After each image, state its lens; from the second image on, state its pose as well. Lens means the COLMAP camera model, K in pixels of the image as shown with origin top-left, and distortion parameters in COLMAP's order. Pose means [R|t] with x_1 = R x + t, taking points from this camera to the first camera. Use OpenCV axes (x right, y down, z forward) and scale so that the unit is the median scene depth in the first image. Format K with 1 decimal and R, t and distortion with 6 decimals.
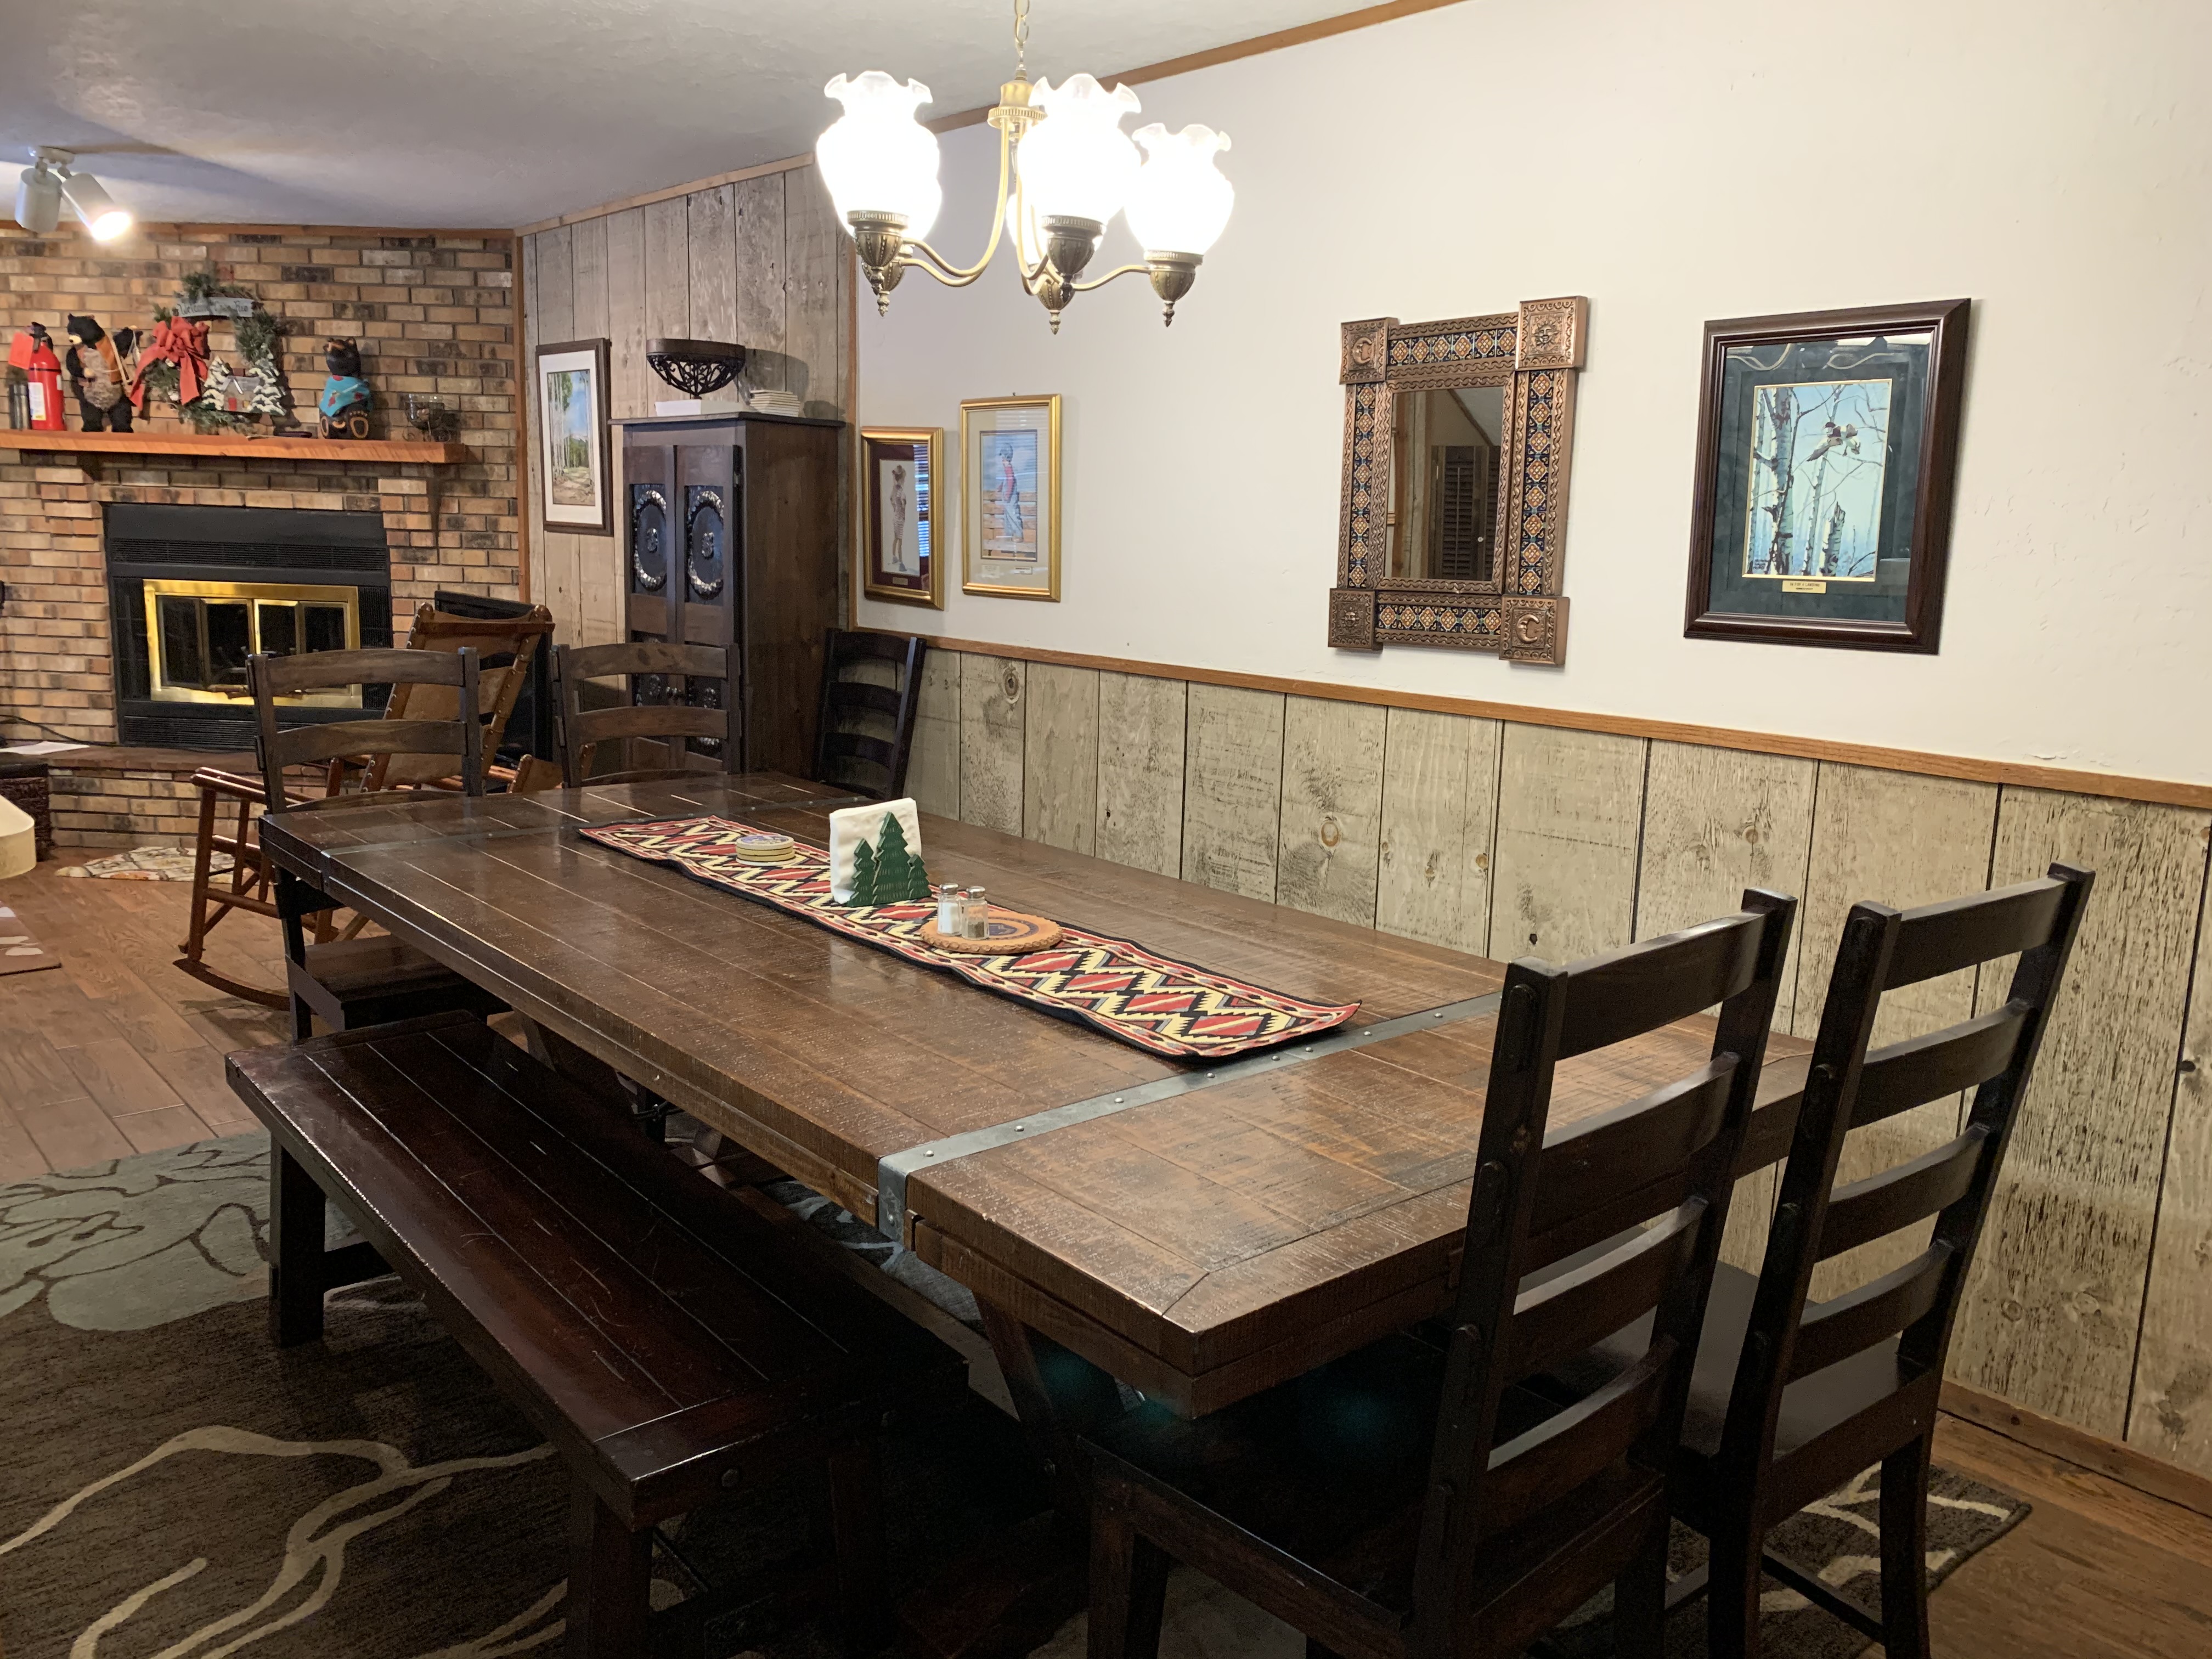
lens RADIAL K [[1680.2, 0, 1103.6], [0, 1680.2, 827.7], [0, 0, 1]] dist [0.063163, 0.009192]
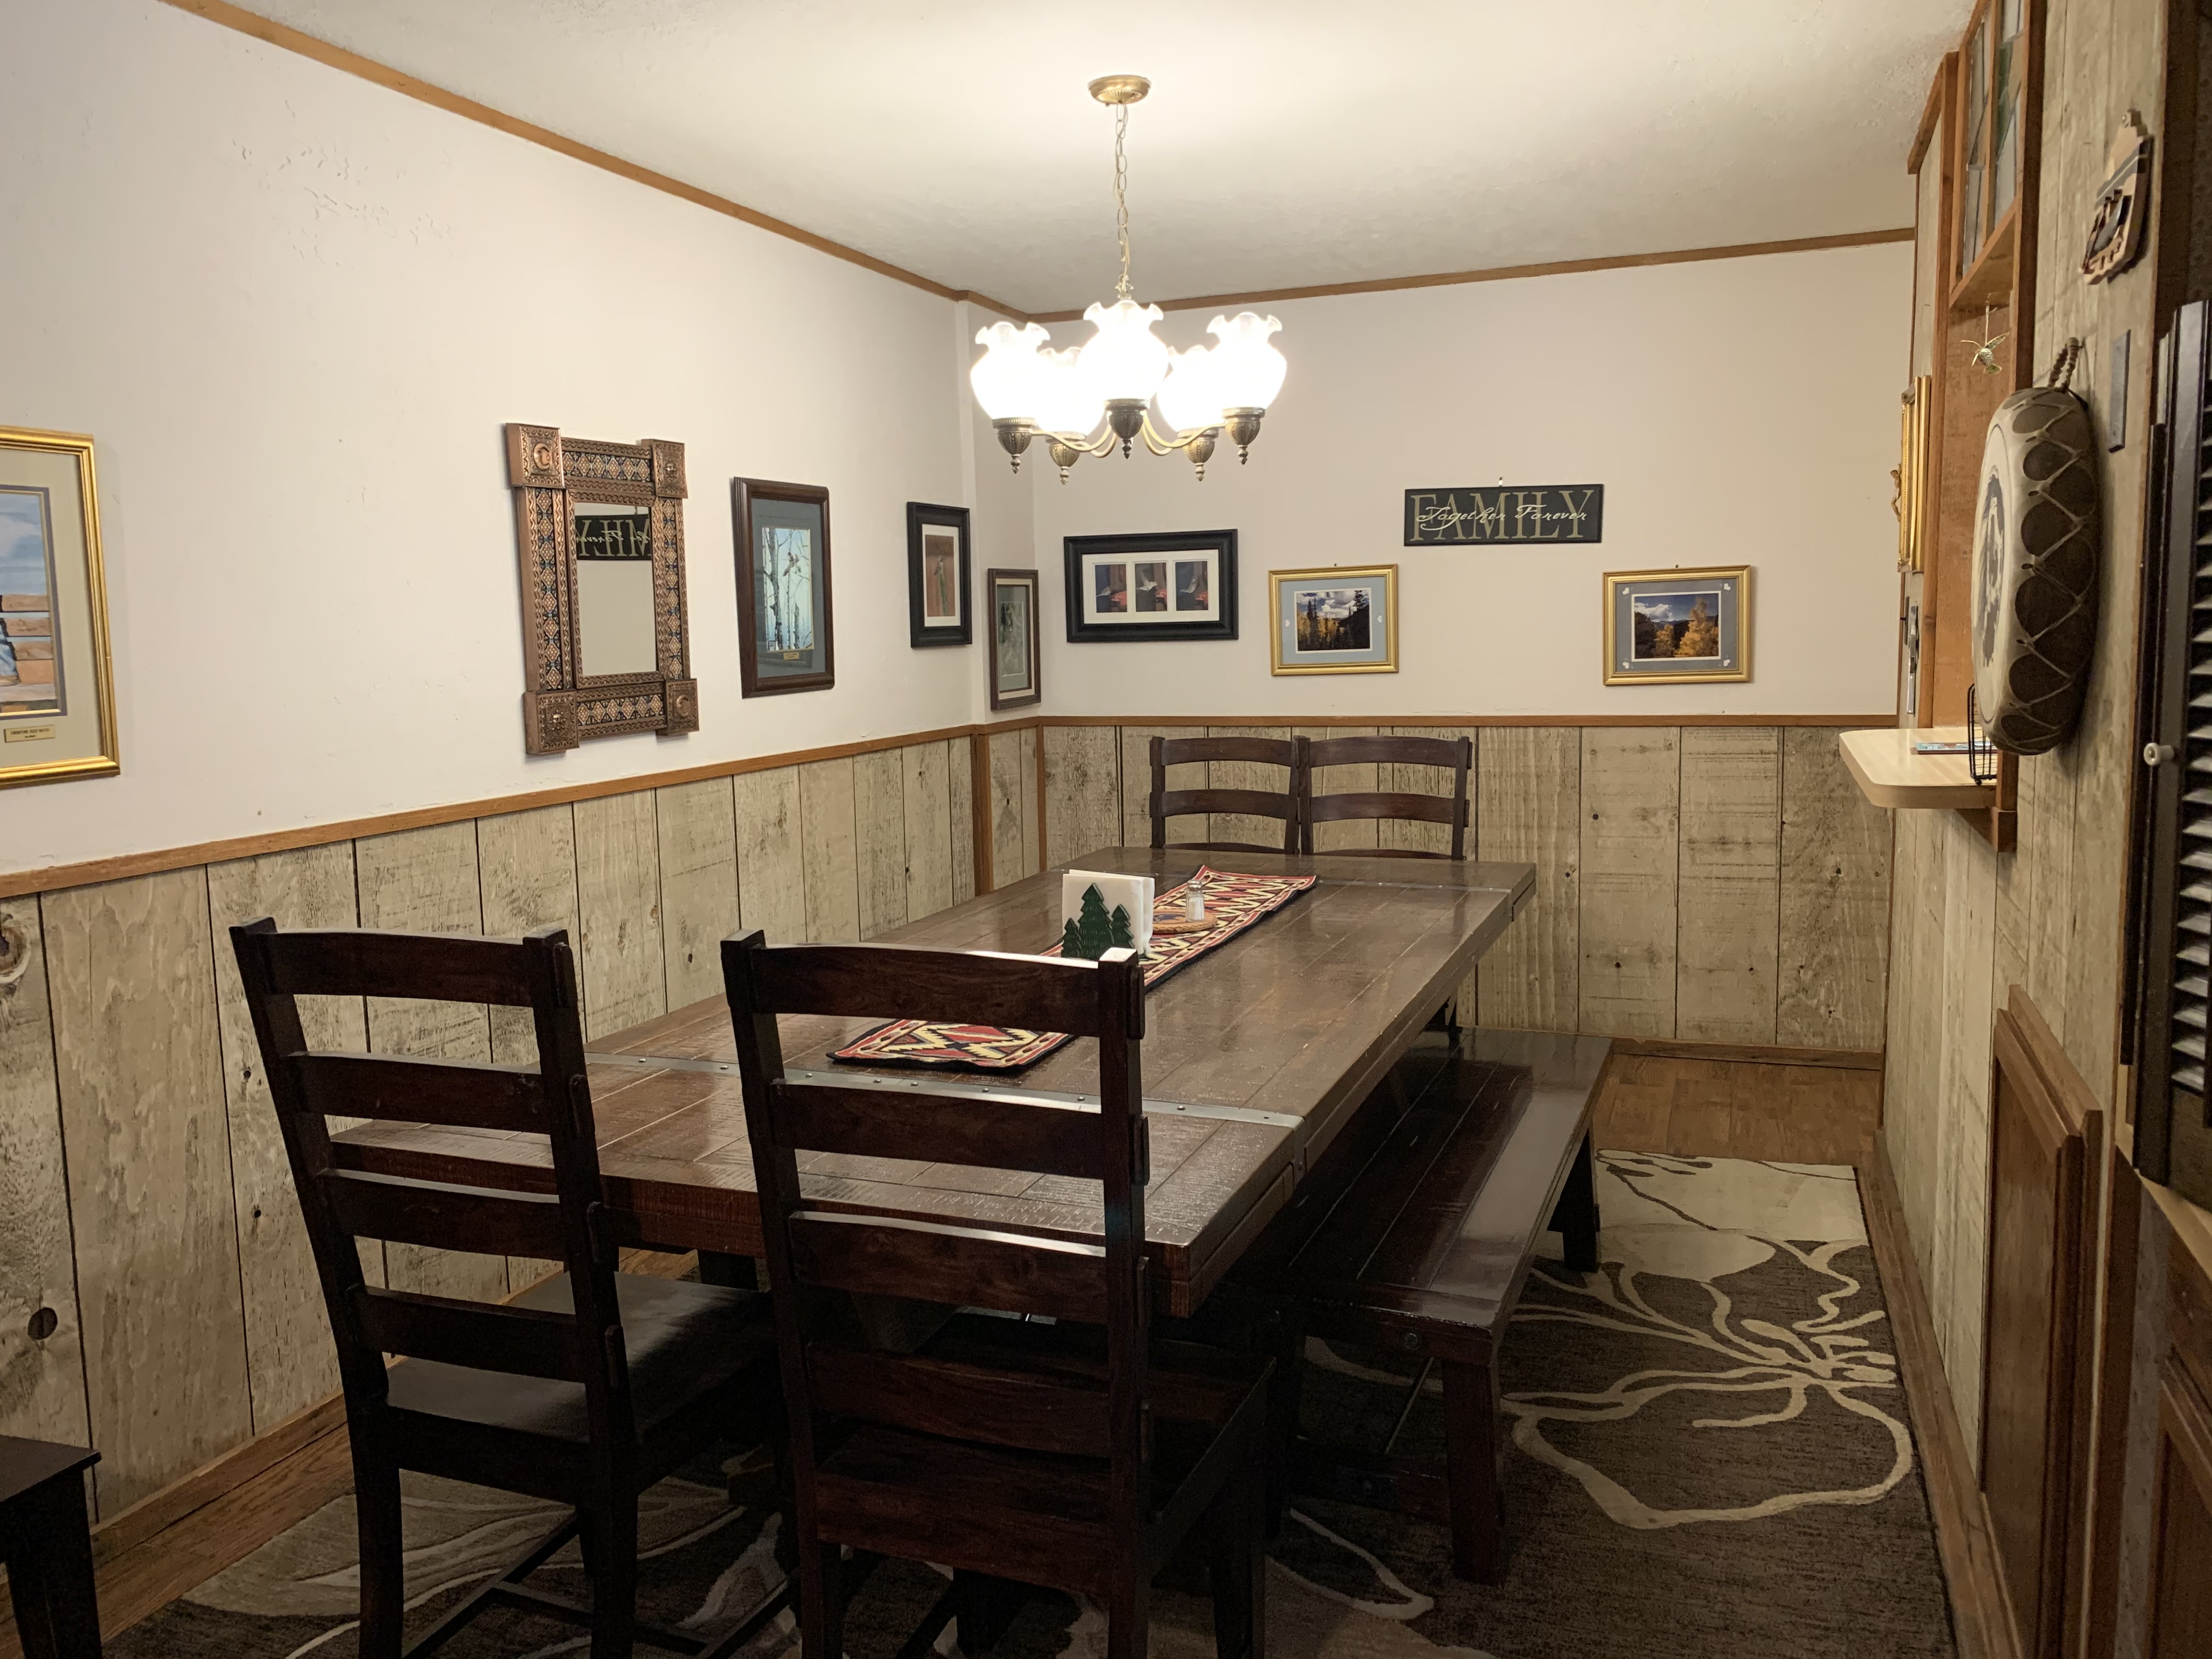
lens RADIAL K [[1680.2, 0, 1103.6], [0, 1680.2, 827.7], [0, 0, 1]] dist [0.063163, 0.009192]
pose [[-0.472742, -0.121104, 0.872839, -0.957563], [0.176716, 0.957361, 0.228543, -0.255147], [-0.863300, 0.262286, -0.431184, 1.270236]]
